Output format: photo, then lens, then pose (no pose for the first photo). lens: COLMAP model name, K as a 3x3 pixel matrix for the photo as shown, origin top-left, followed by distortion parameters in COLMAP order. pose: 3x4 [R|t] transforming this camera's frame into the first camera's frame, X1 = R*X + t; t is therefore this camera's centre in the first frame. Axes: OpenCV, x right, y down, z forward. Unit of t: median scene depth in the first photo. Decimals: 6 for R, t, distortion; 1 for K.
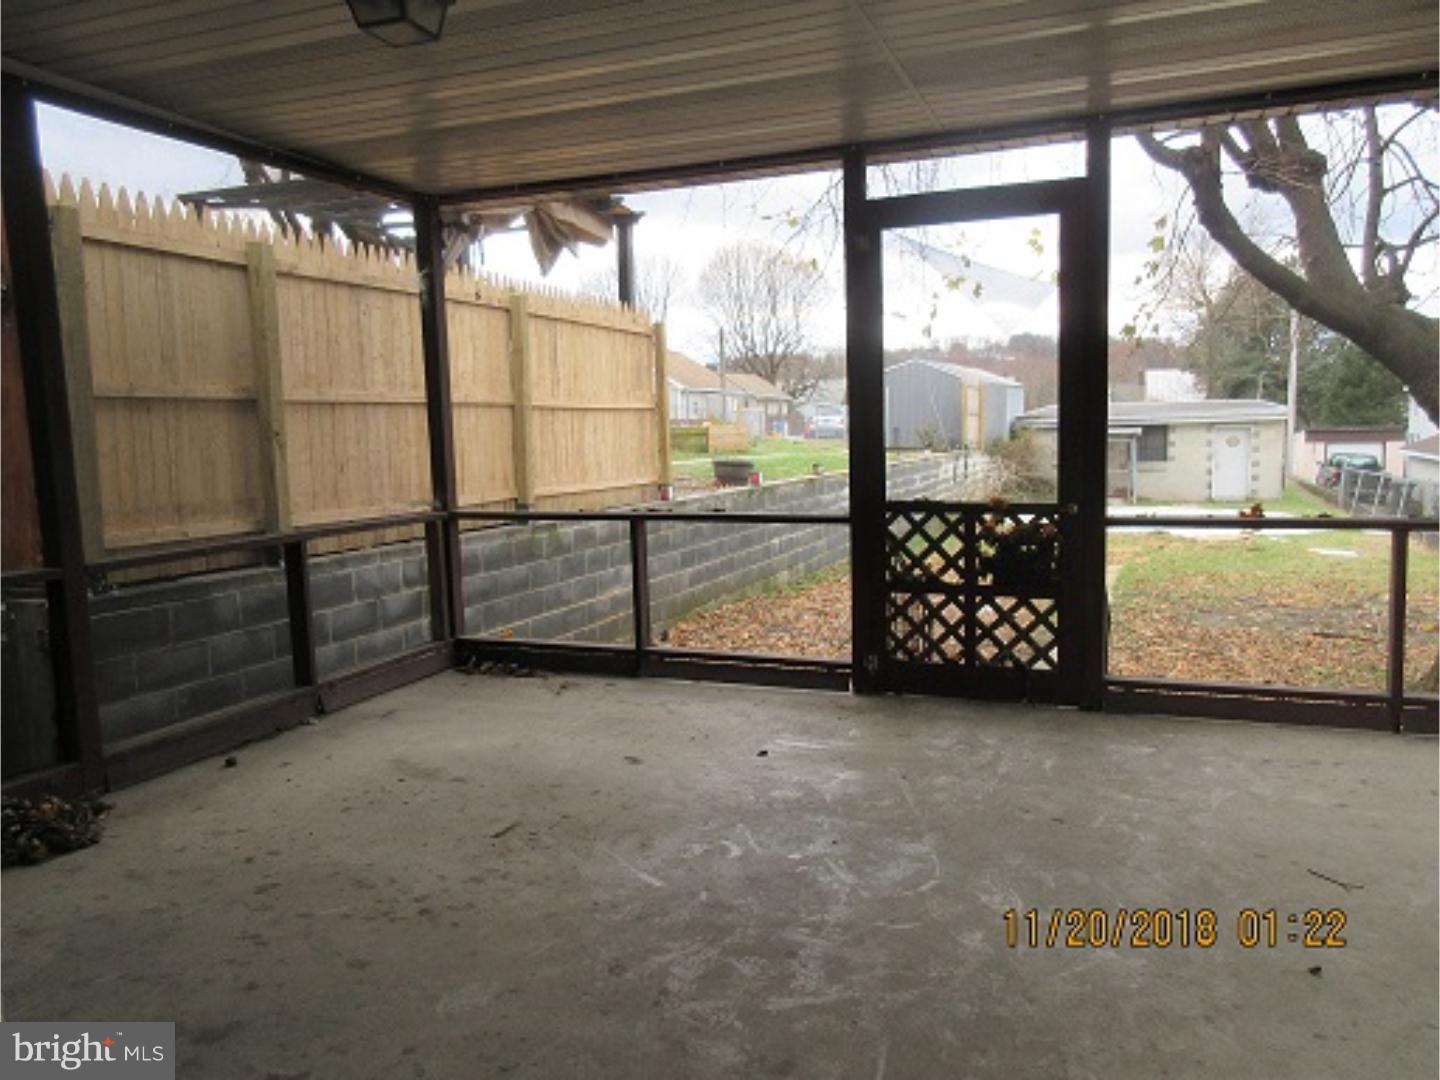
lens RADIAL K [[1062.2, 0, 721.9], [0, 1062.2, 538.1], [0, 0, 1]] dist [0.032688, -0.056153]
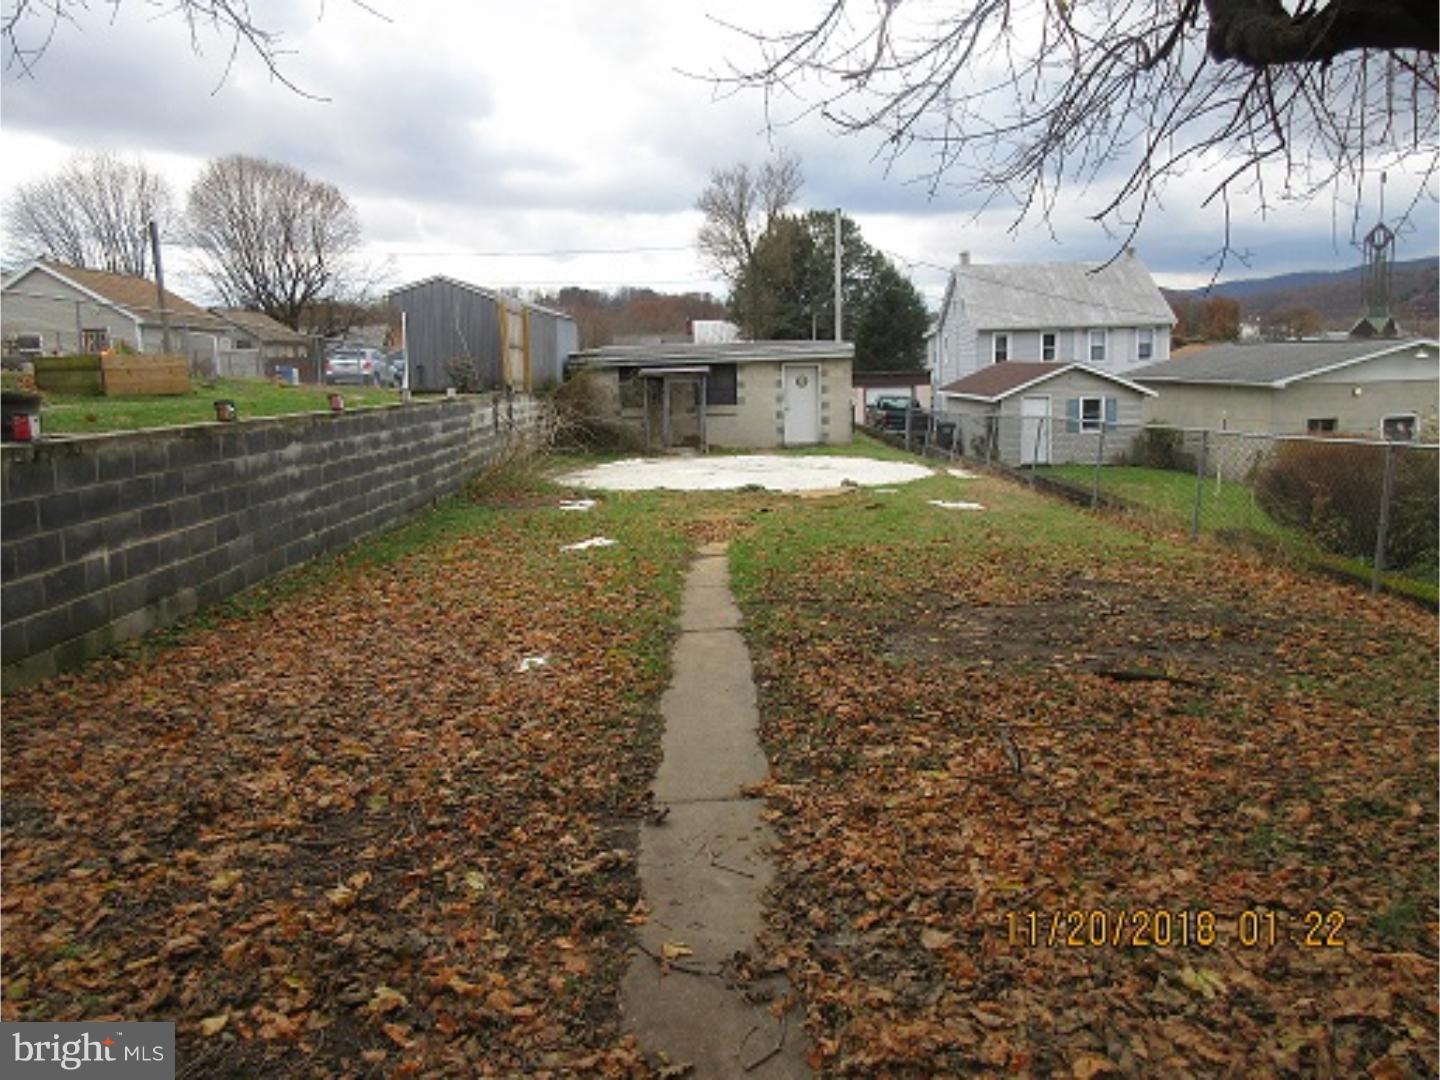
lens RADIAL K [[1062.2, 0, 721.9], [0, 1062.2, 538.1], [0, 0, 1]] dist [0.032688, -0.056153]
pose [[0.918159, -0.066284, 0.390629, 0.051765], [0.050067, 0.997414, 0.051564, -0.006868], [-0.393036, -0.027787, 0.919103, 0.186164]]
